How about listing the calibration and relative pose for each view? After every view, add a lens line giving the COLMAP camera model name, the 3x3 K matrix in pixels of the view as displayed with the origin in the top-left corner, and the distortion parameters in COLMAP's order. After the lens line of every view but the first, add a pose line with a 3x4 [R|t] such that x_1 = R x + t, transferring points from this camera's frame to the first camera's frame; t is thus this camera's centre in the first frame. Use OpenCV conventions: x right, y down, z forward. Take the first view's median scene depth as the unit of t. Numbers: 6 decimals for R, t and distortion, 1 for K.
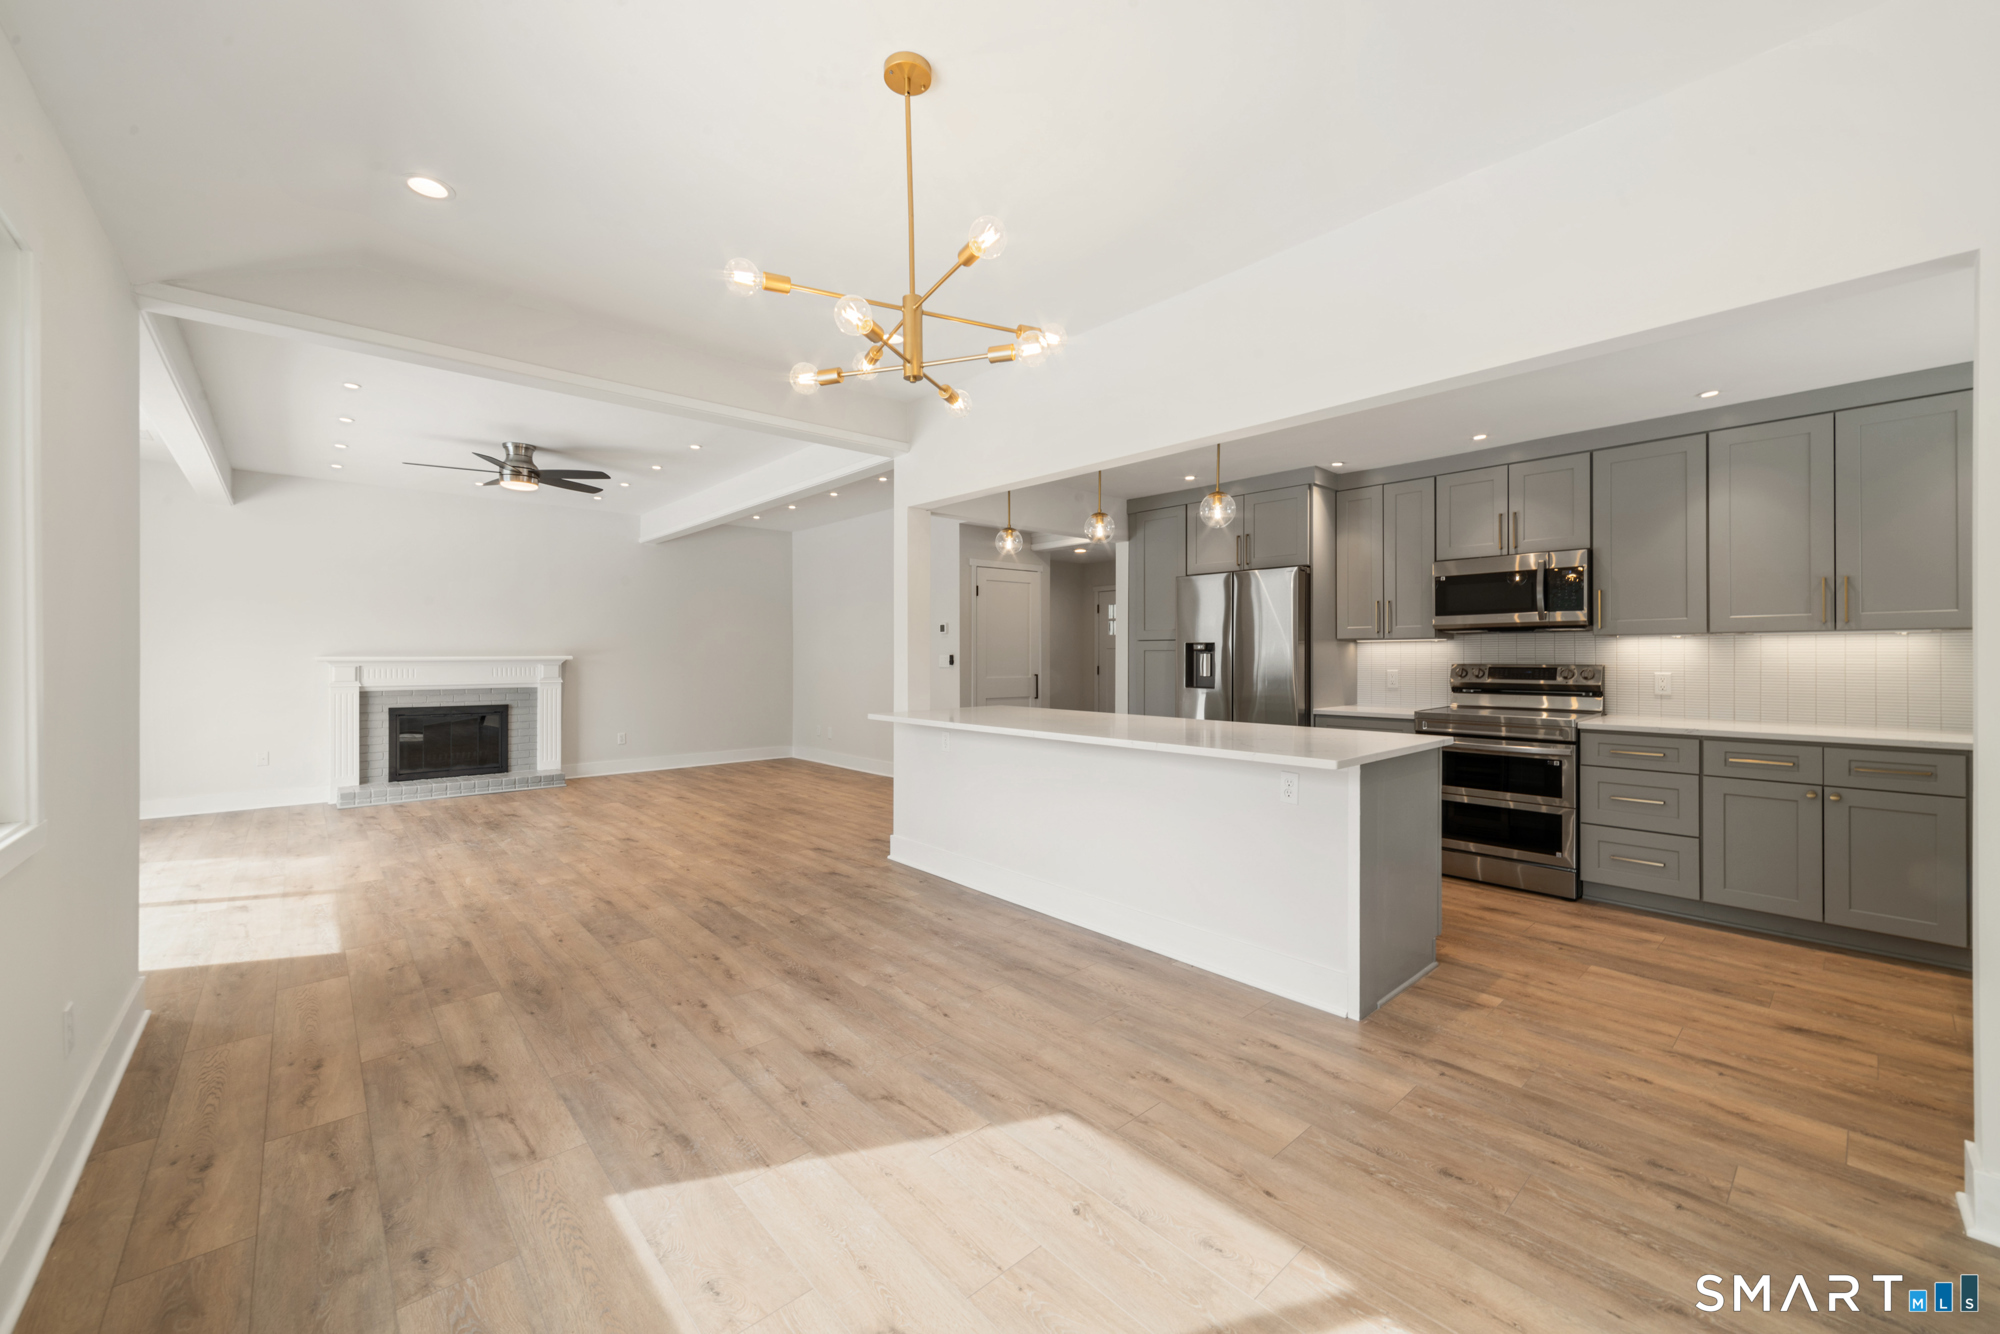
lens RADIAL K [[781.0, 0, 1000.8], [0, 781.0, 657.4], [0, 0, 1]] dist [-0.003694, 0.001709]
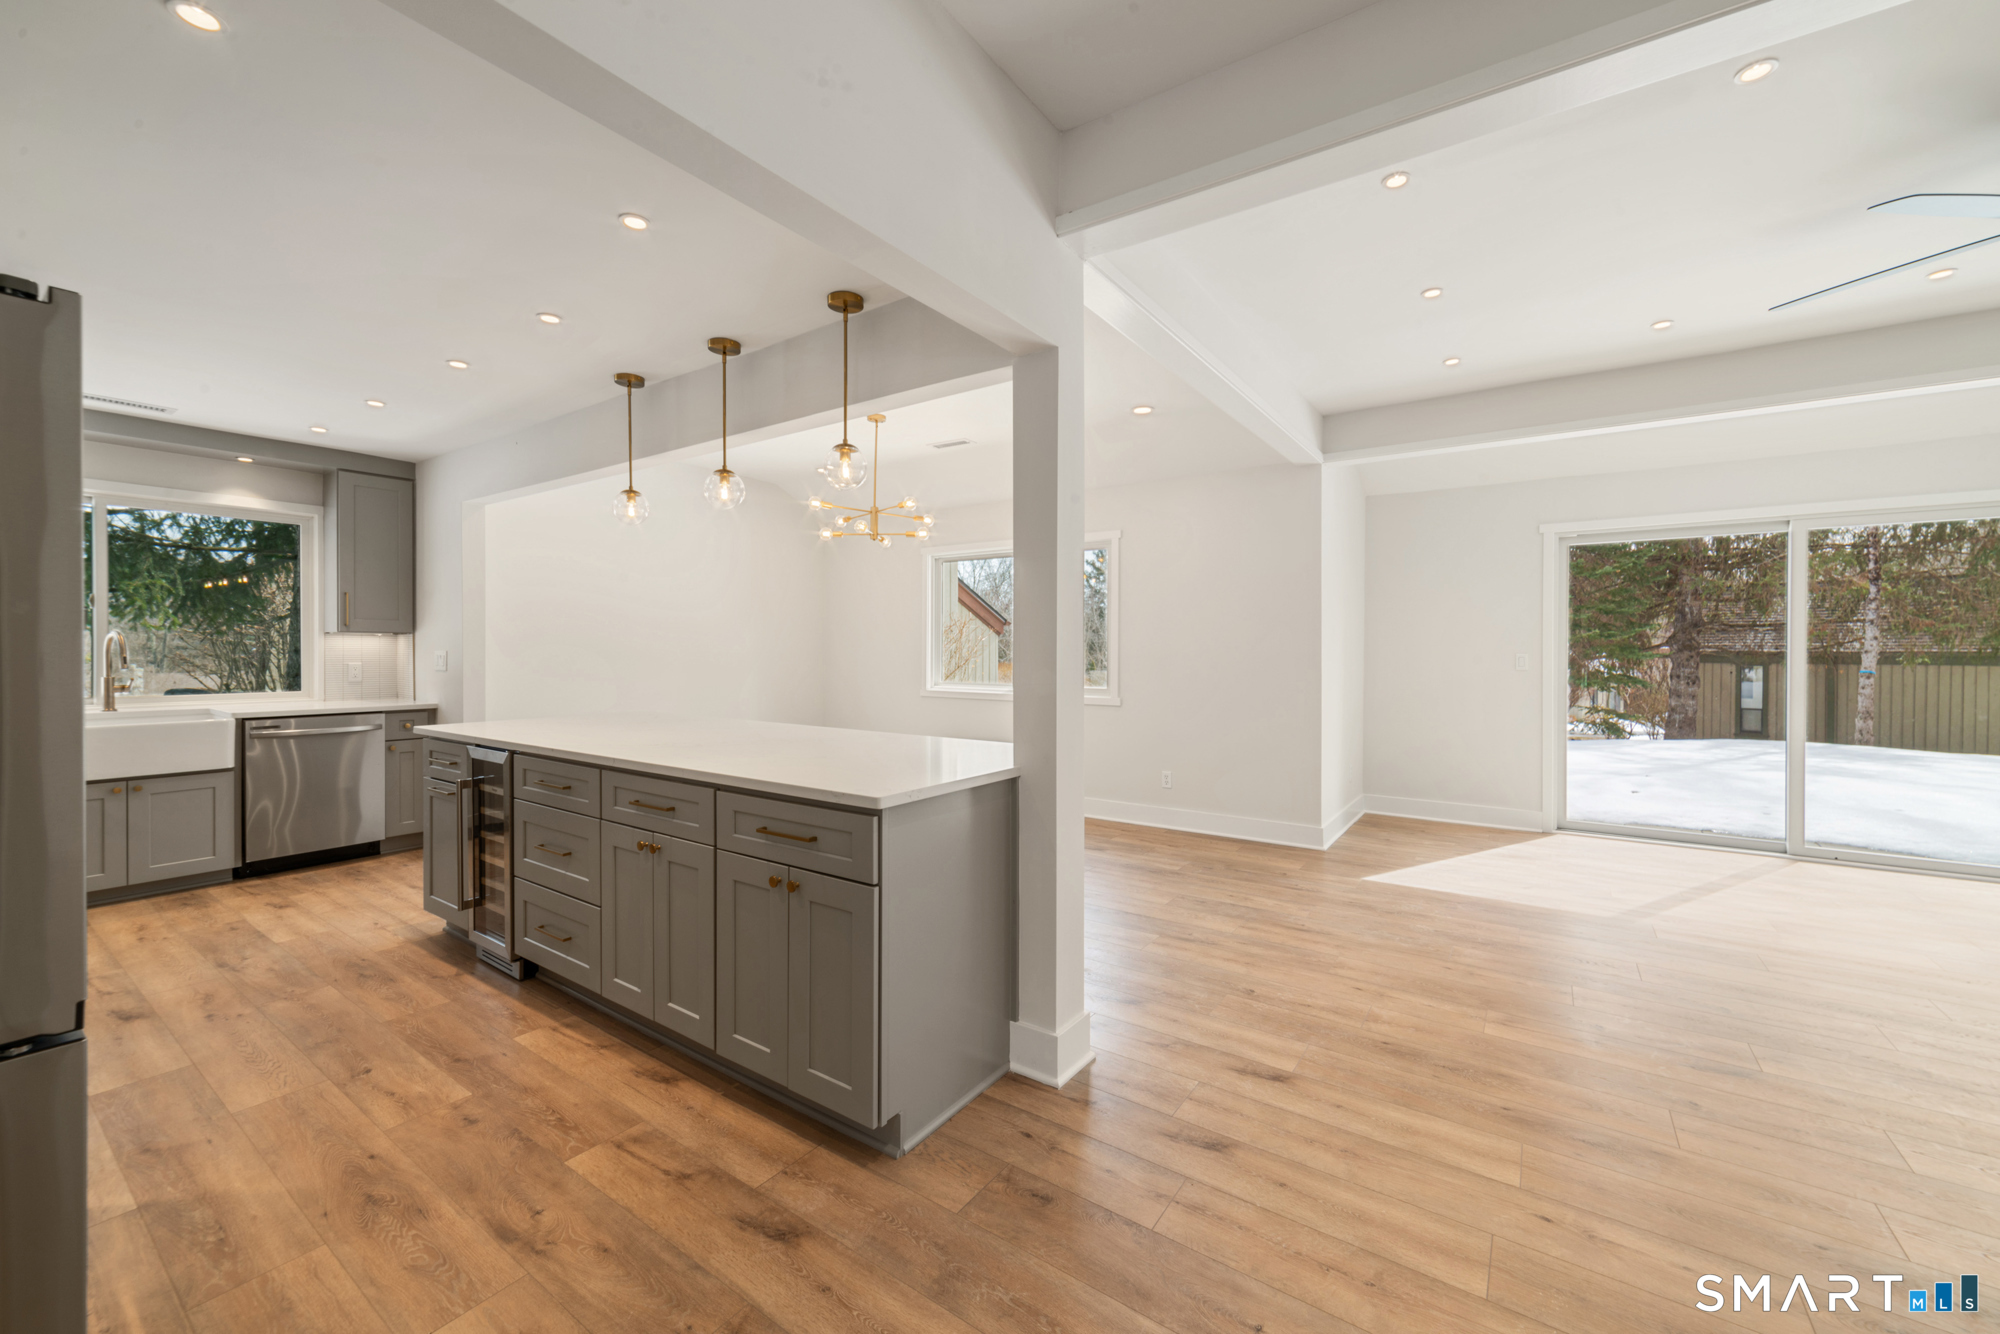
lens RADIAL K [[781.0, 0, 999.7], [0, 781.0, 654.1], [0, 0, 1]] dist [-0.003694, 0.001709]
pose [[-0.973826, -0.003285, -0.227270, 0.040461], [-0.005358, 0.999949, 0.008506, -0.007658], [0.227231, 0.009501, -0.973795, 1.902480]]
